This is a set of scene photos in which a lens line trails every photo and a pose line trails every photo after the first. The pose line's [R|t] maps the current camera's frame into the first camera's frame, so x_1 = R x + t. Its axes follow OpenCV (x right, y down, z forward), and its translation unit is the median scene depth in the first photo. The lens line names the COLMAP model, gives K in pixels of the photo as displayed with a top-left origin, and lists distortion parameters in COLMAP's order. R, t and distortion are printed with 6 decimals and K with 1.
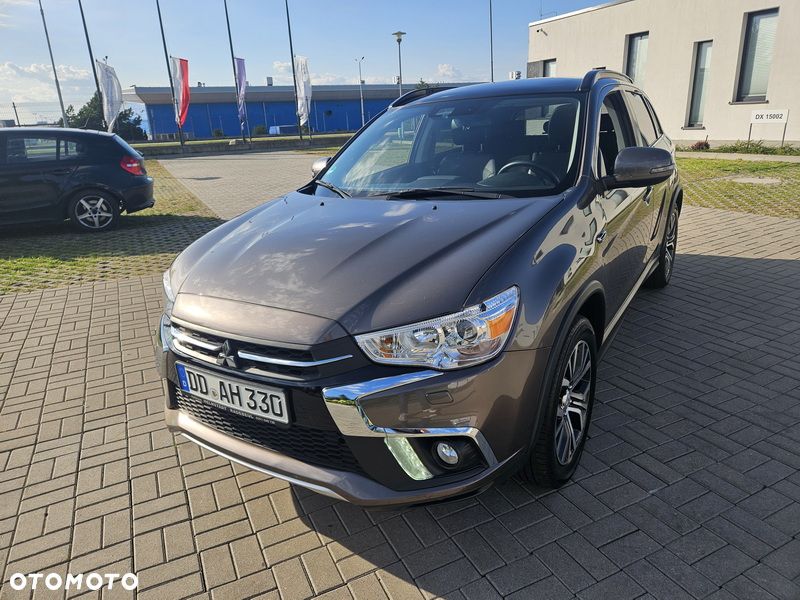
lens RADIAL K [[528.5, 0, 398.2], [0, 528.5, 300.6], [0, 0, 1]] dist [0.073427, -0.055552]
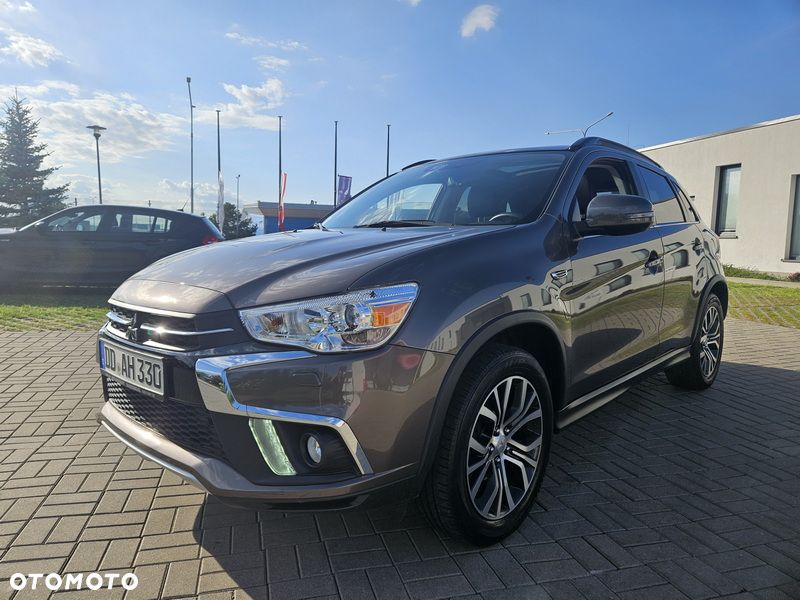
lens RADIAL K [[528.5, 0, 384.1], [0, 528.5, 299.9], [0, 0, 1]] dist [0.073427, -0.055552]
pose [[0.977663, 0.090210, -0.189834, 0.310937], [-0.129223, 0.970318, -0.204412, 0.182307], [0.165759, 0.224377, 0.960301, 0.077110]]
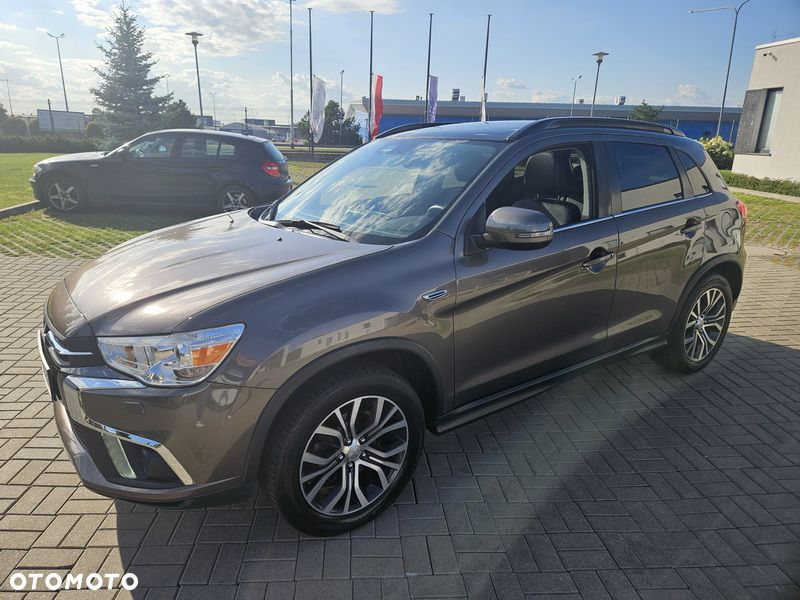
lens RADIAL K [[528.5, 0, 381.3], [0, 528.5, 296.9], [0, 0, 1]] dist [0.073427, -0.055552]
pose [[0.915991, 0.181993, -0.357547, 0.750492], [-0.192777, 0.981227, 0.005577, -0.123441], [0.351850, 0.063818, 0.933879, 0.098382]]
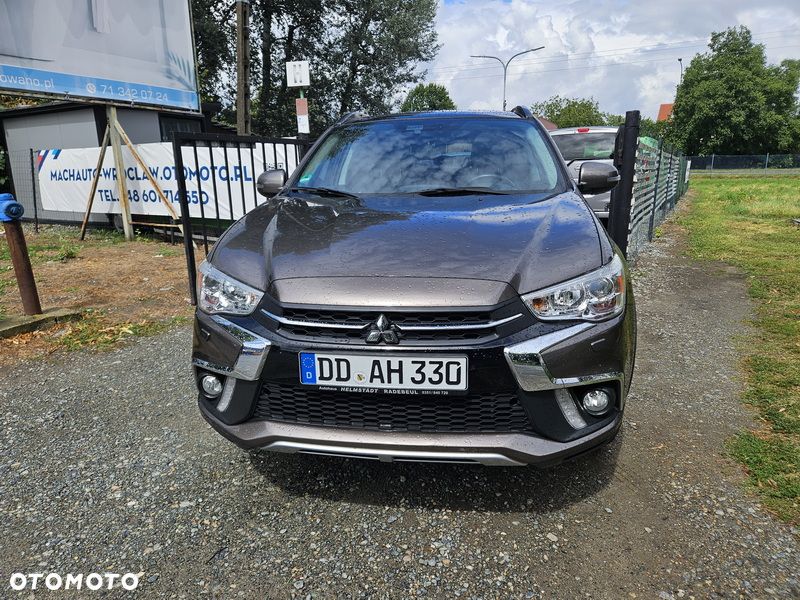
lens RADIAL K [[528.5, 0, 394.3], [0, 528.5, 300.1], [0, 0, 1]] dist [0.073427, -0.055552]
pose [[0.913863, -0.055291, 0.402240, -0.619944], [0.090836, 0.993415, -0.069821, 0.107163], [-0.395731, 0.100345, 0.912868, 0.126237]]
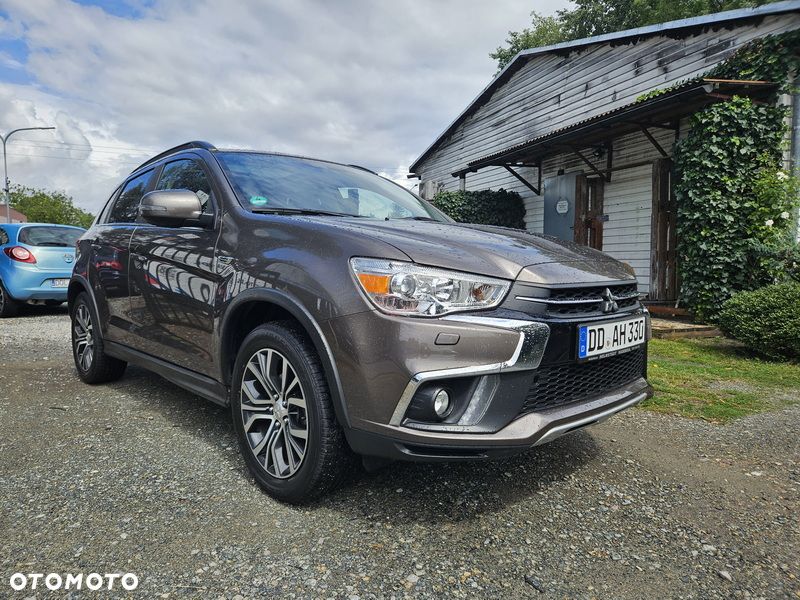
lens RADIAL K [[528.5, 0, 393.2], [0, 528.5, 299.6], [0, 0, 1]] dist [0.073427, -0.055552]
pose [[0.269546, -0.008283, 0.962952, -1.410219], [0.288432, 0.954750, -0.072524, 0.044428], [-0.918778, 0.297294, 0.259738, 1.039913]]
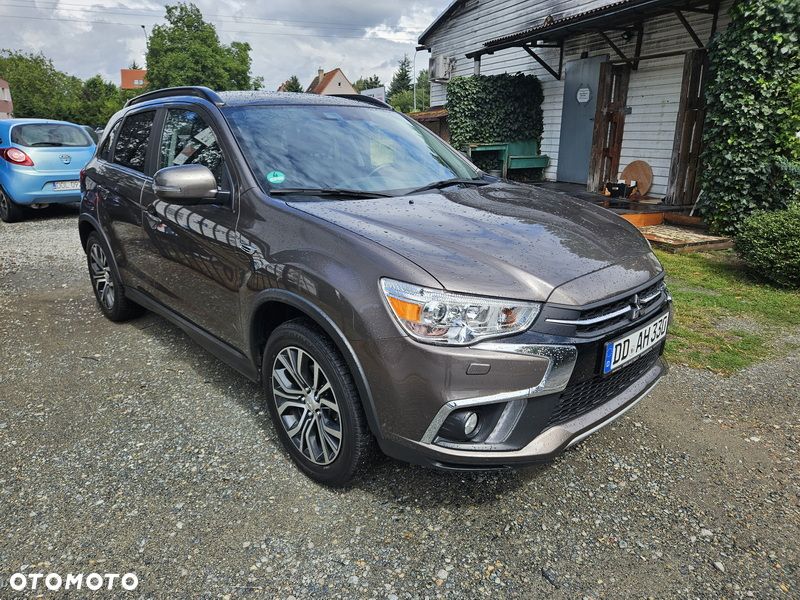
lens RADIAL K [[528.5, 0, 401.2], [0, 528.5, 289.7], [0, 0, 1]] dist [0.073427, -0.055552]
pose [[0.264476, -0.226299, 0.937465, -1.392280], [0.294737, 0.944535, 0.144855, -0.226512], [-0.918250, 0.237995, 0.316506, 1.006908]]
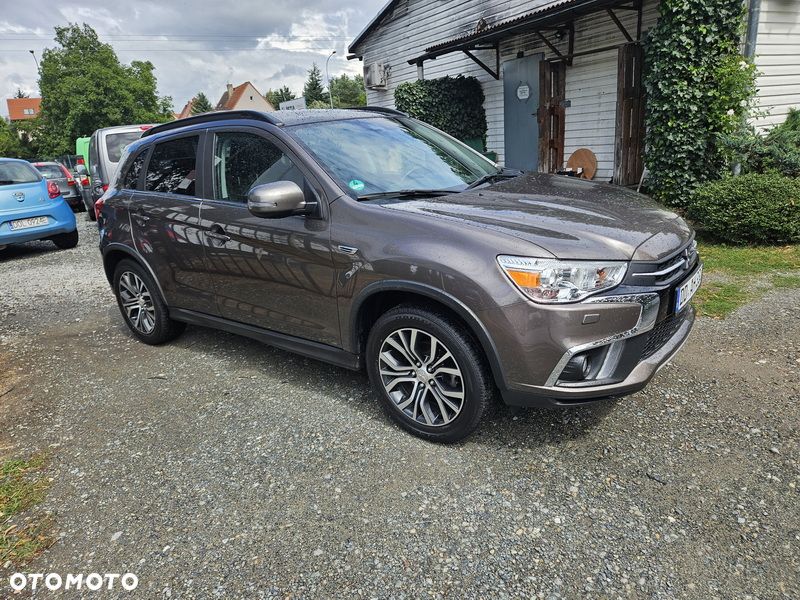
lens RADIAL K [[528.5, 0, 397.5], [0, 528.5, 305.7], [0, 0, 1]] dist [0.073427, -0.055552]
pose [[0.120960, -0.263443, 0.957061, -1.656057], [0.383581, 0.901655, 0.199712, -0.333825], [-0.915551, 0.342953, 0.210116, 1.330287]]
